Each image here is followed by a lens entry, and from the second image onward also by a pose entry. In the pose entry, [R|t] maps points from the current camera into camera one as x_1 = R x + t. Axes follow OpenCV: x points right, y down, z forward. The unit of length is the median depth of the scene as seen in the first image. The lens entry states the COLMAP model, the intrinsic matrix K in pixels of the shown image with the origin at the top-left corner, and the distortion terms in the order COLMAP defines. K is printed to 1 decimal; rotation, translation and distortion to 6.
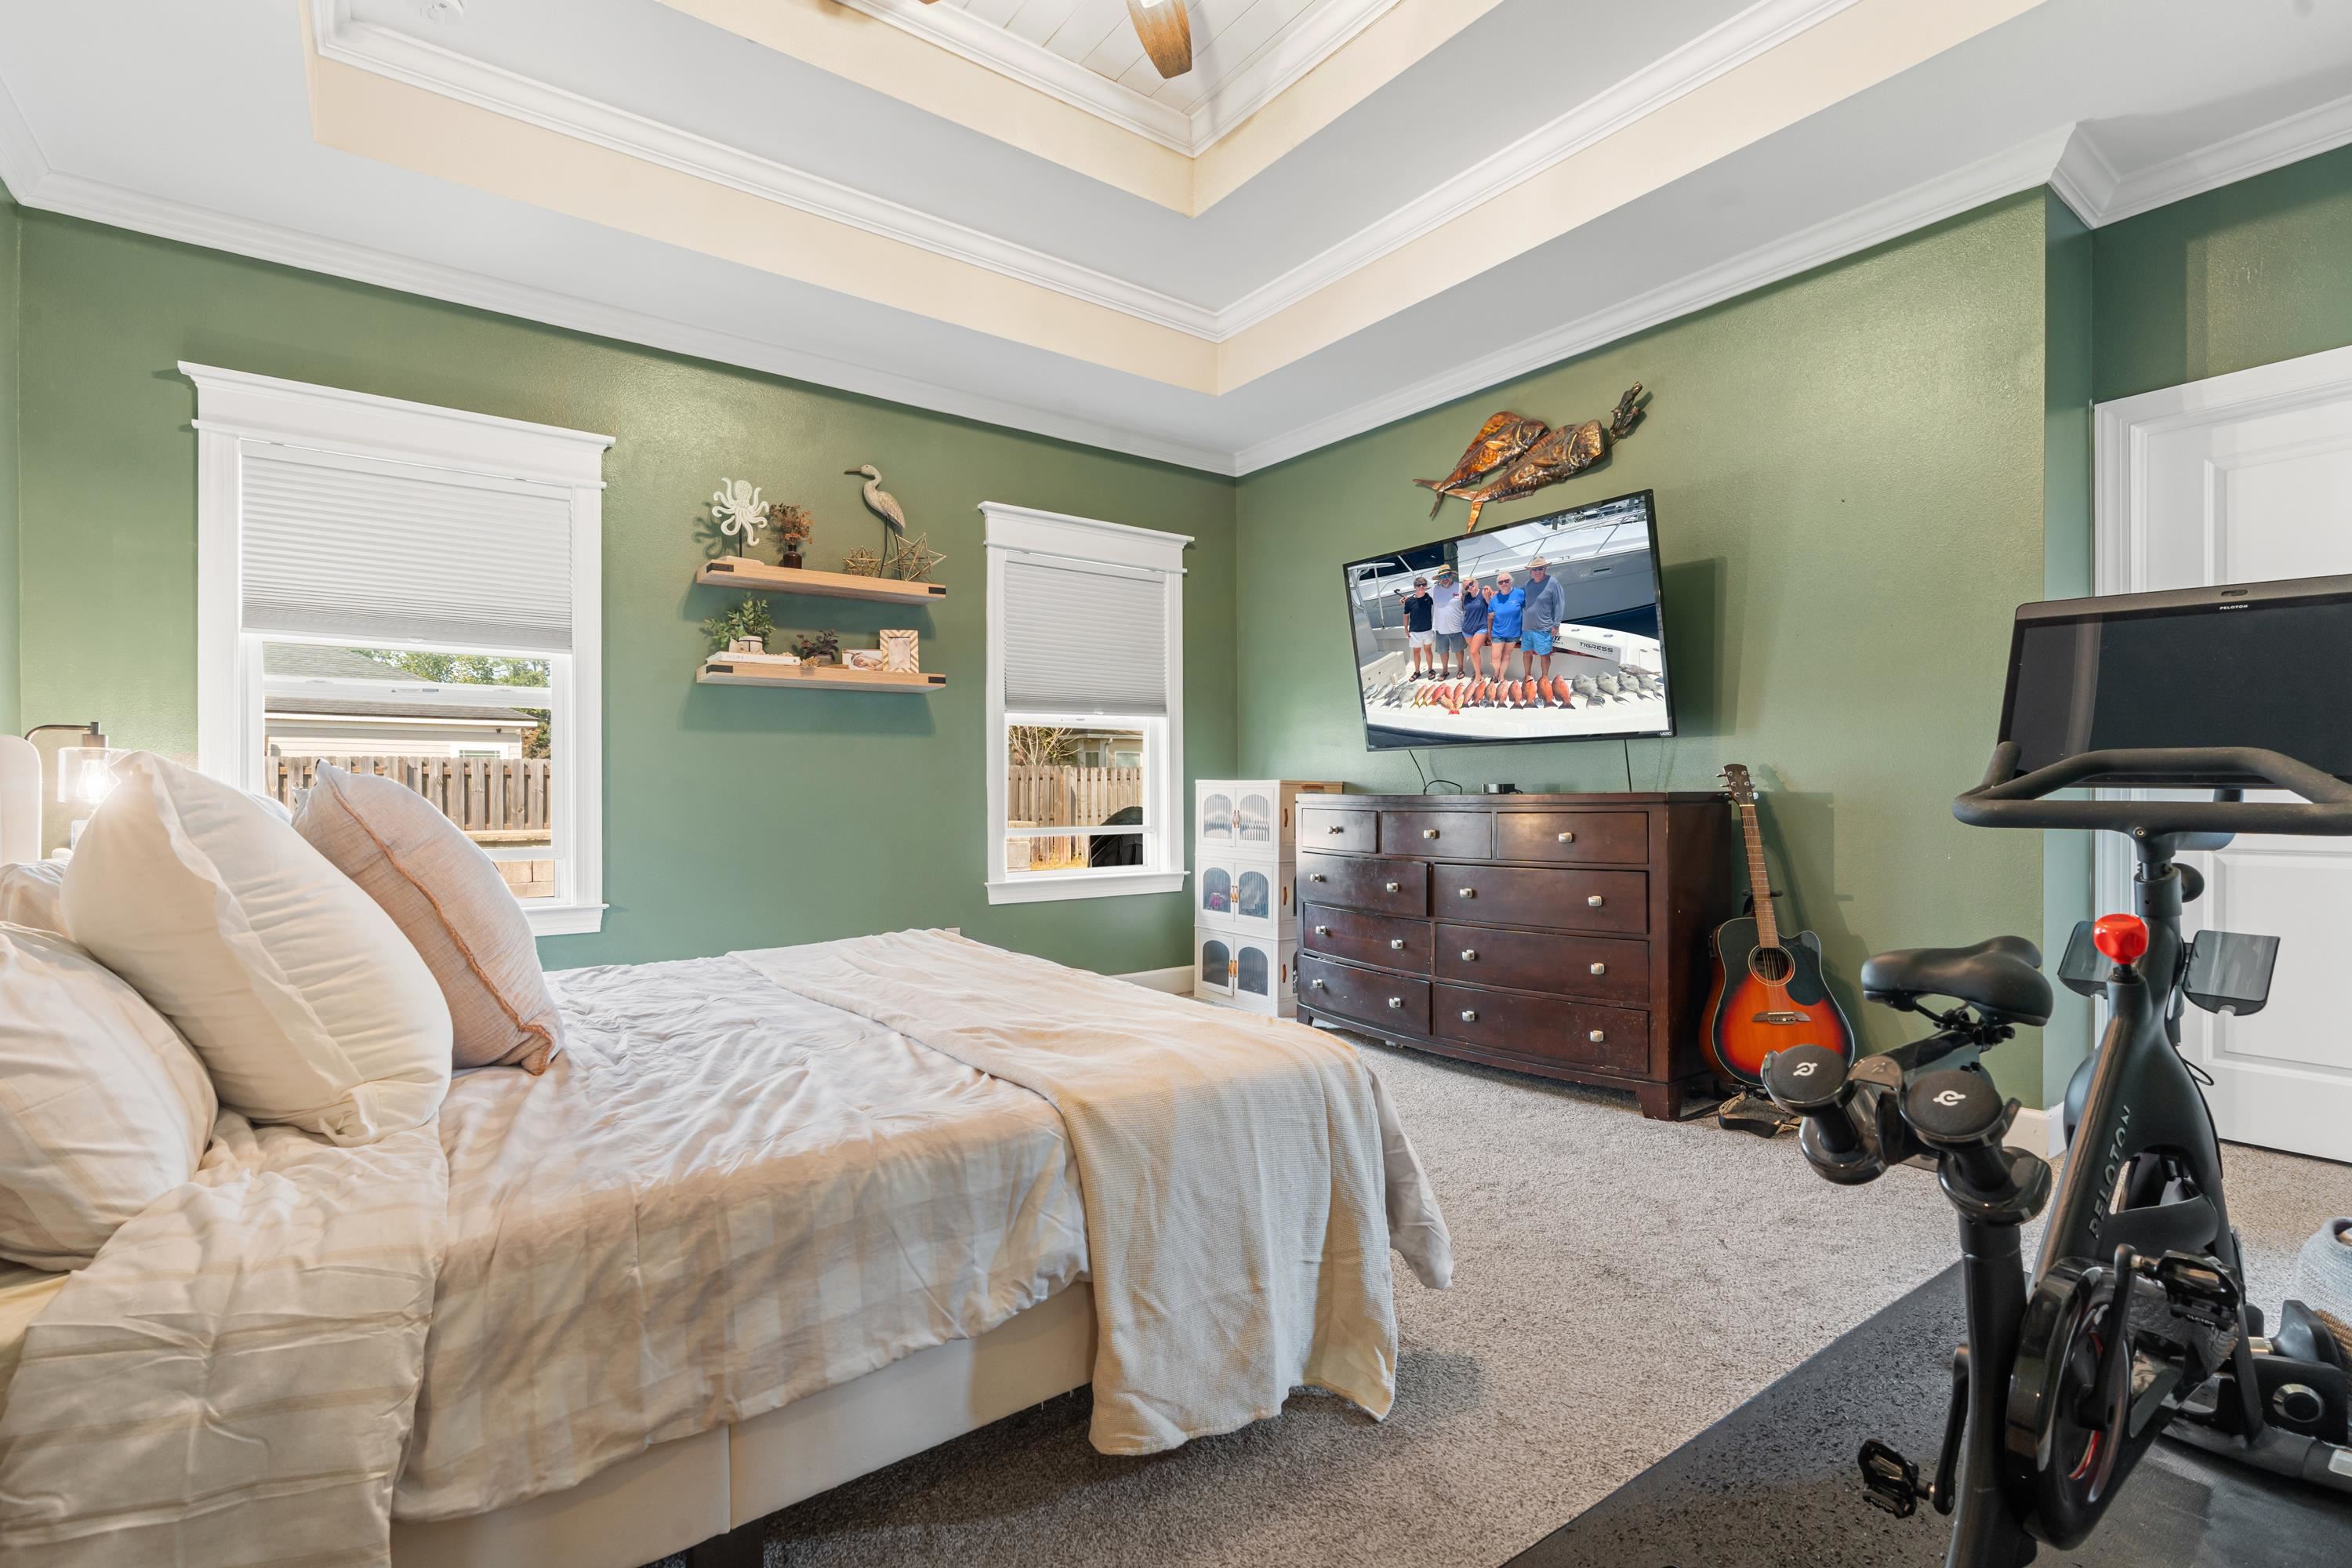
lens RADIAL K [[1066.7, 0, 1193.0], [0, 1066.7, 776.9], [0, 0, 1]] dist [-0.013363, 0.000054]
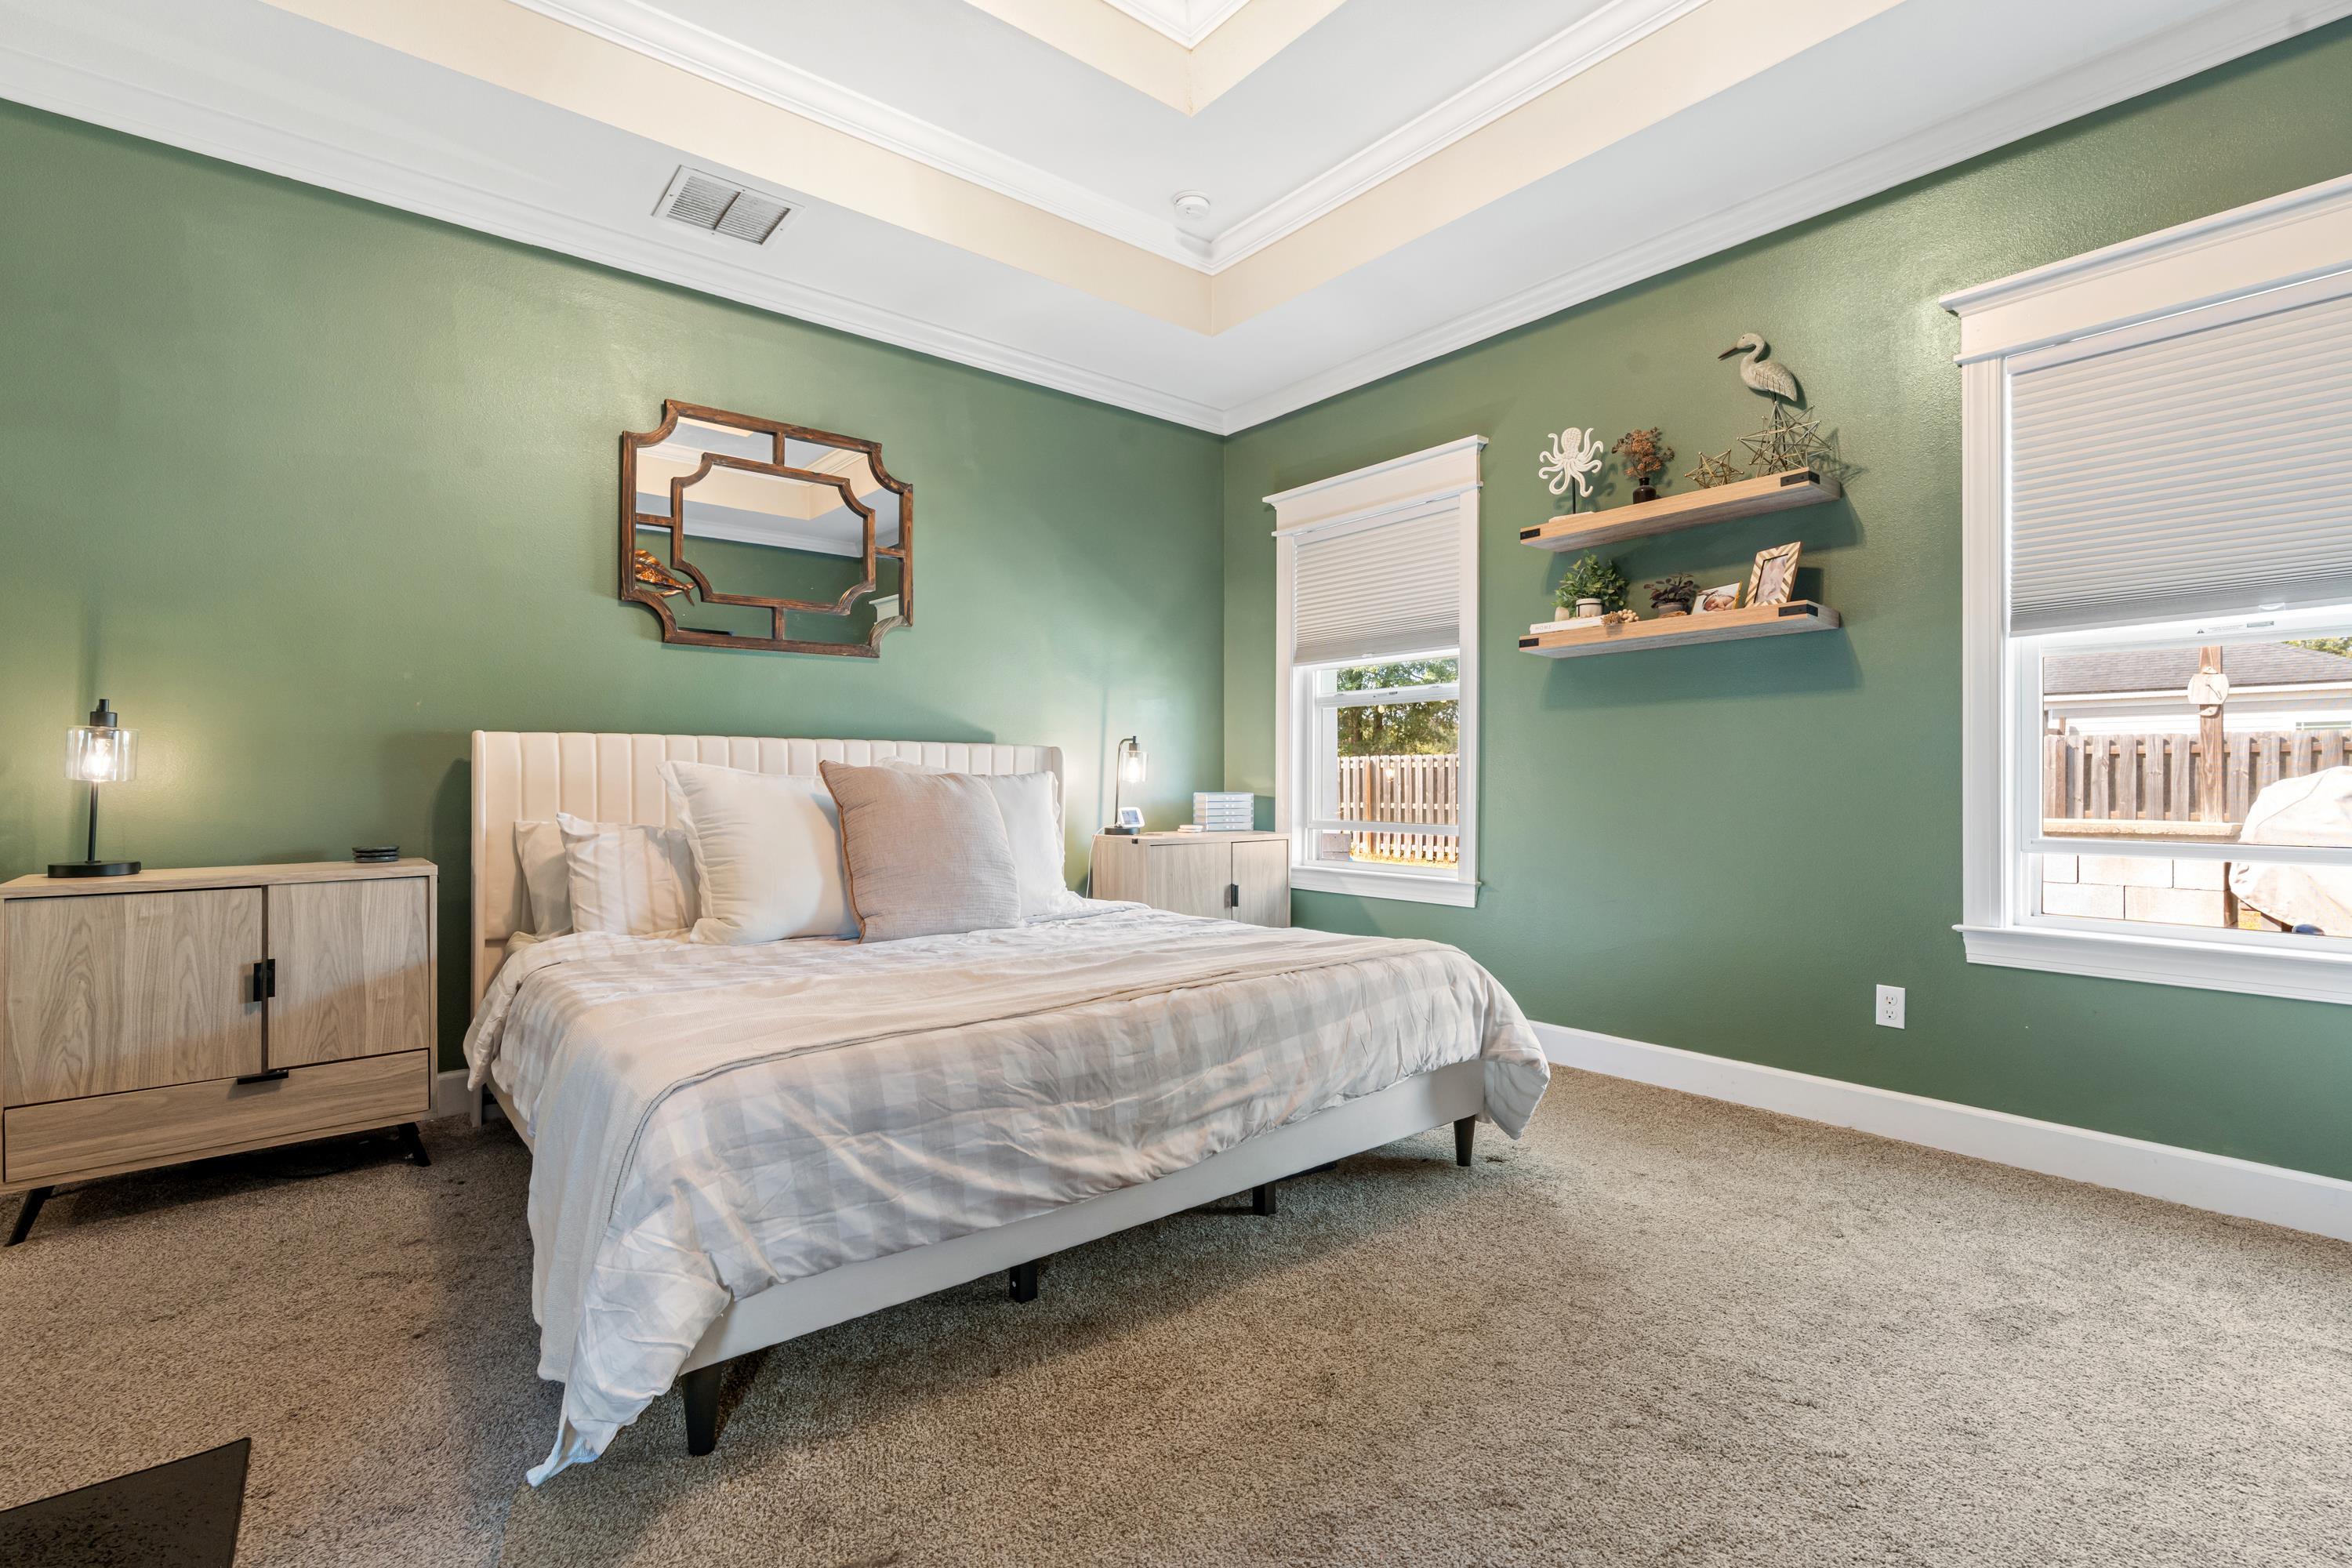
lens RADIAL K [[1066.7, 0, 1193.0], [0, 1066.7, 776.9], [0, 0, 1]] dist [-0.013363, 0.000054]
pose [[0.039133, -0.000055, -0.999234, 0.432554], [0.016448, 0.999865, 0.000589, 0.008842], [0.999099, -0.016459, 0.039128, 0.604493]]
